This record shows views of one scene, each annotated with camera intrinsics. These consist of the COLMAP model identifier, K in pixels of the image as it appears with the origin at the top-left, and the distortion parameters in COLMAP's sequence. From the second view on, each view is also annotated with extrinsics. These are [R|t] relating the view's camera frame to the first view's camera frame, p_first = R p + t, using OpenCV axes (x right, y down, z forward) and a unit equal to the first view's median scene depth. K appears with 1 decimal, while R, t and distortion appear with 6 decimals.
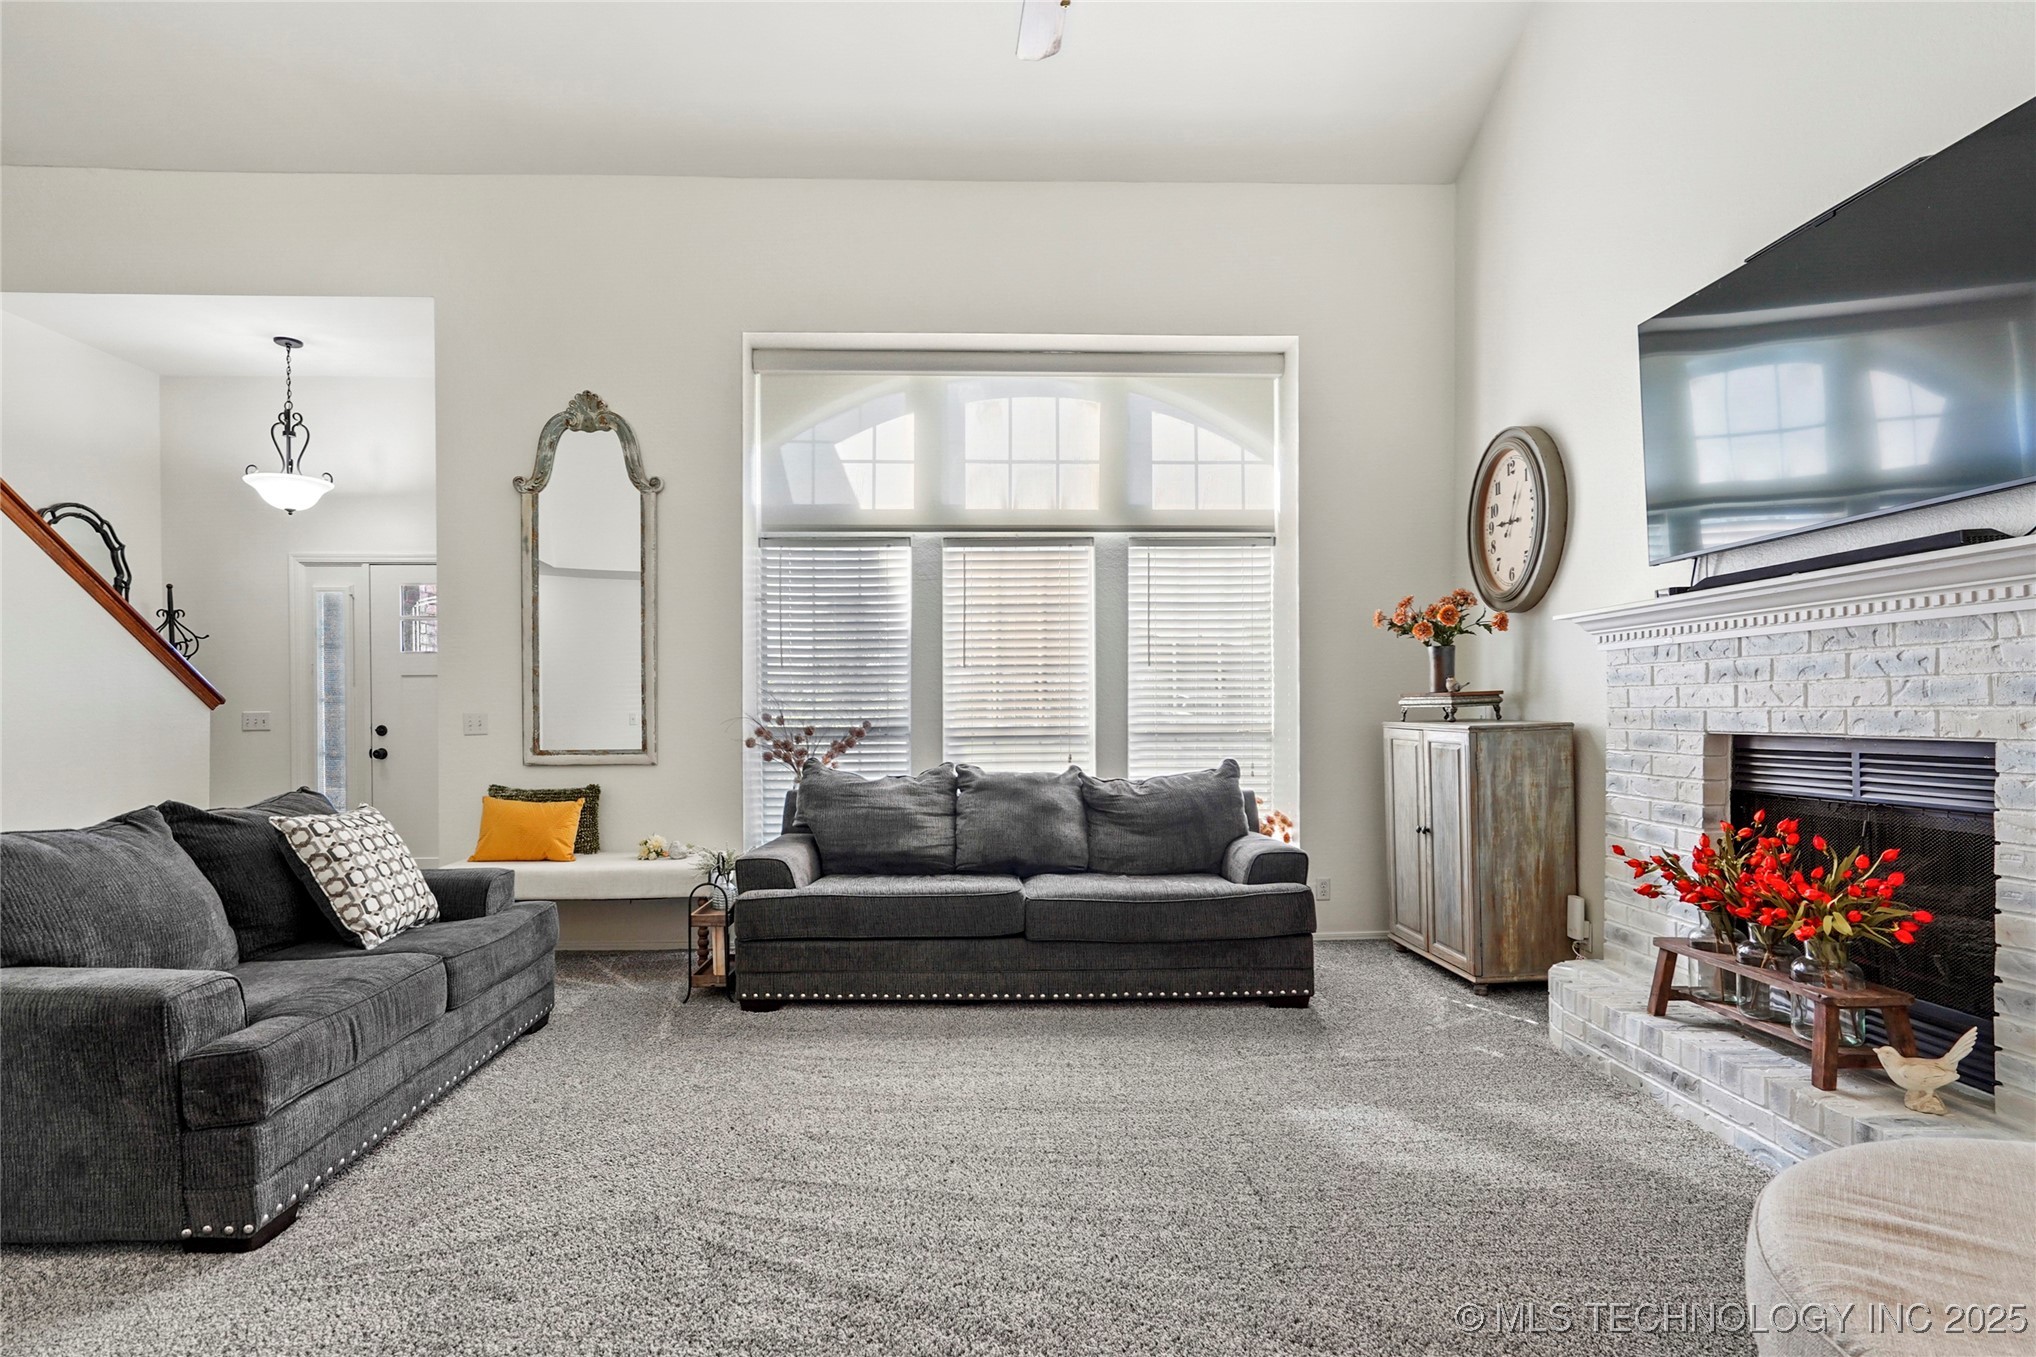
lens RADIAL K [[1035.9, 0, 1011.3], [0, 1035.9, 724.9], [0, 0, 1]] dist [-0.018012, 0.035967]
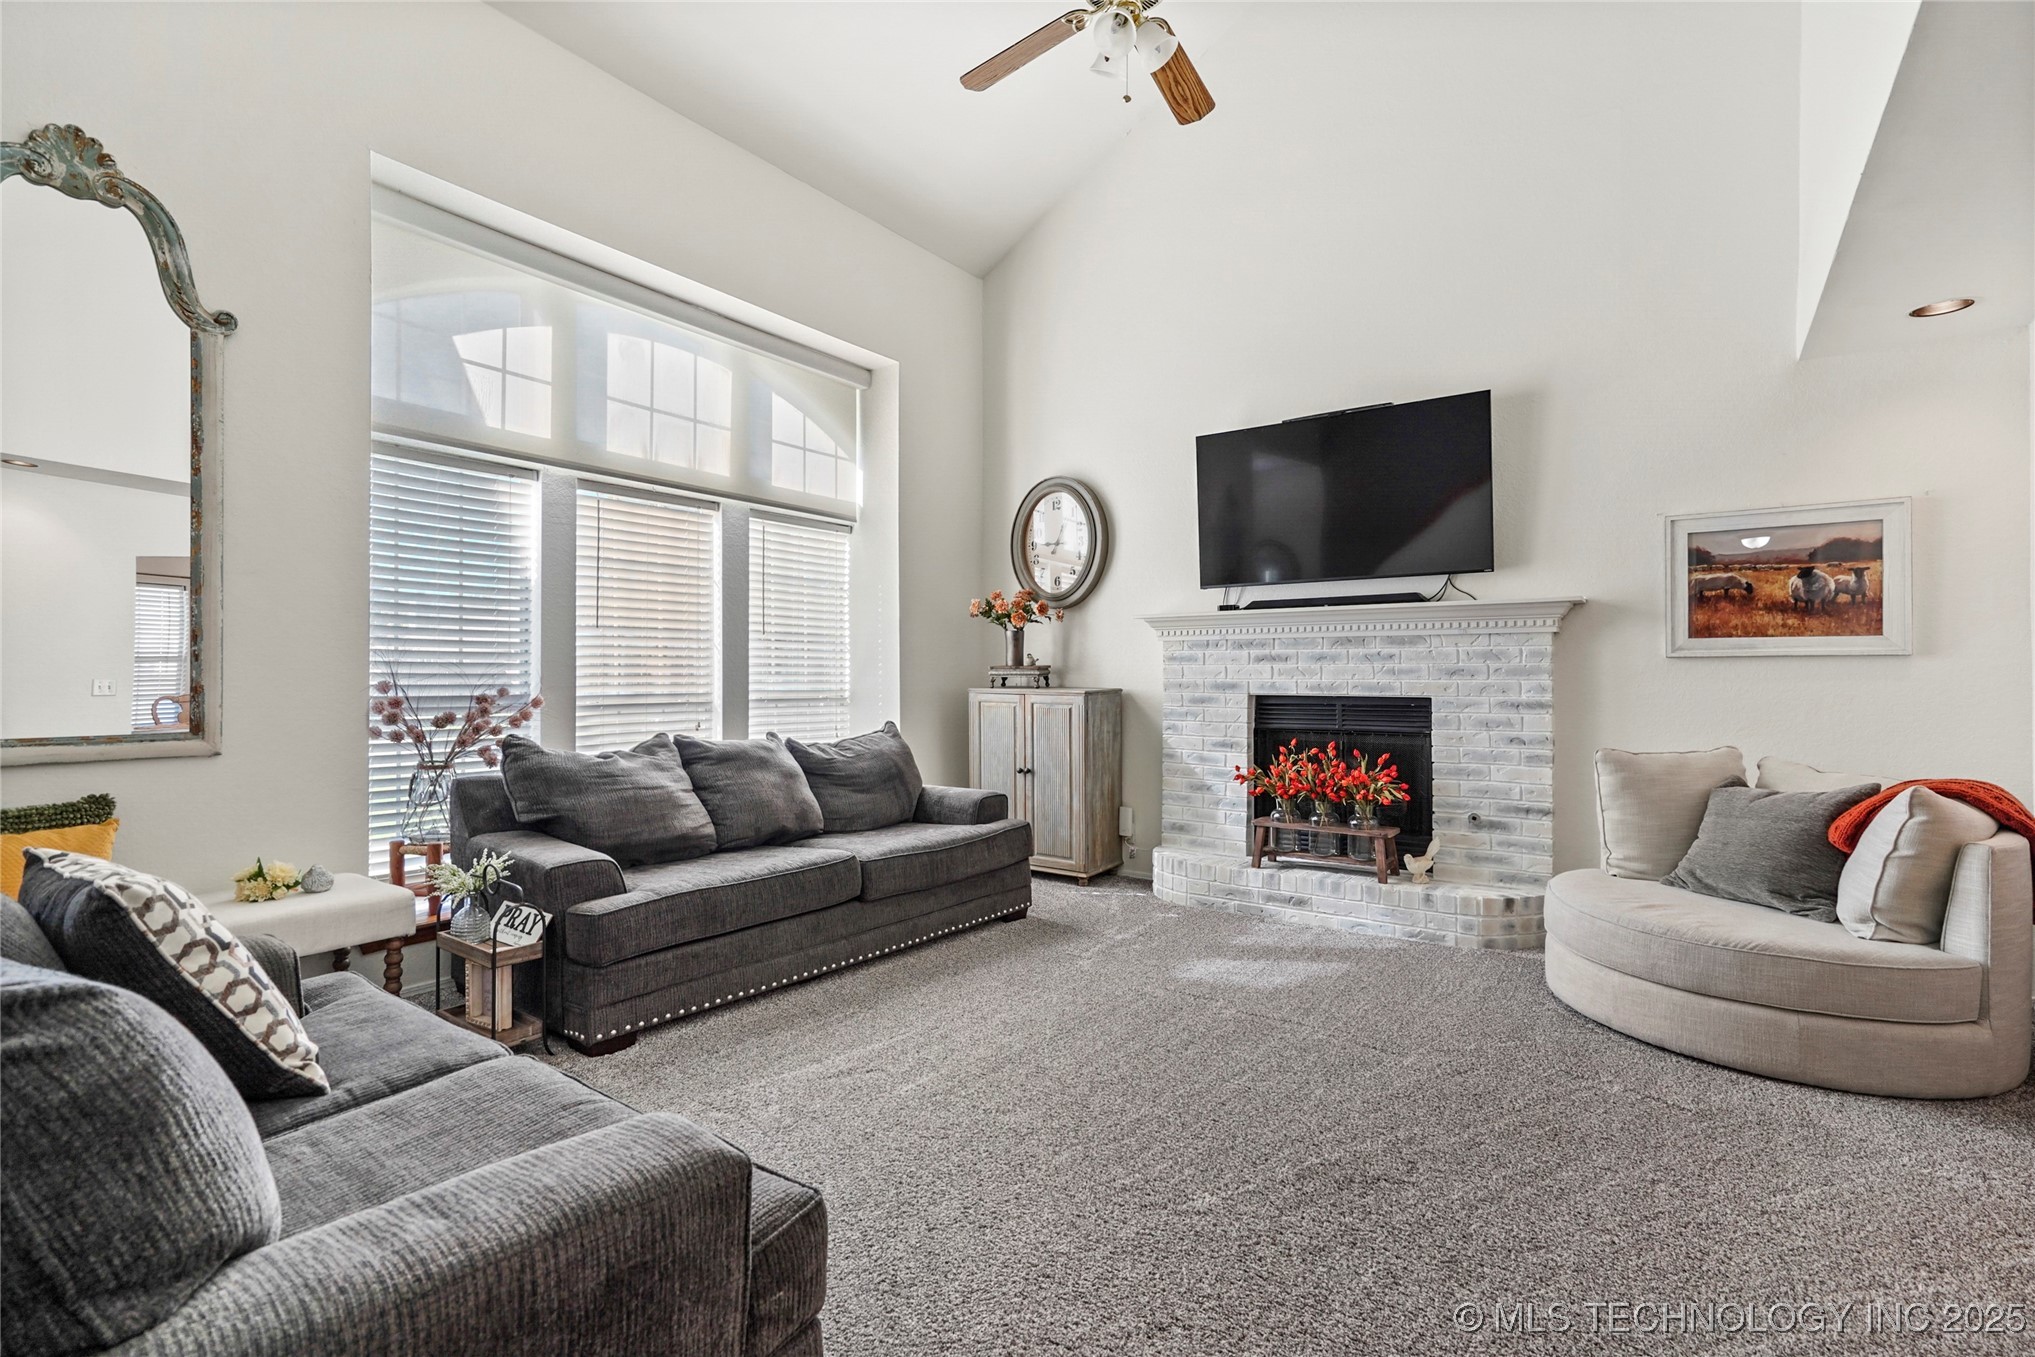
lens RADIAL K [[954.0, 0, 999.3], [0, 954.0, 670.5], [0, 0, 1]] dist [-0.013938, 0.026030]
pose [[0.616984, 0.014618, 0.786840, -0.568358], [0.004127, 0.999754, -0.021810, 0.000661], [-0.786965, 0.016704, 0.616771, 0.273447]]
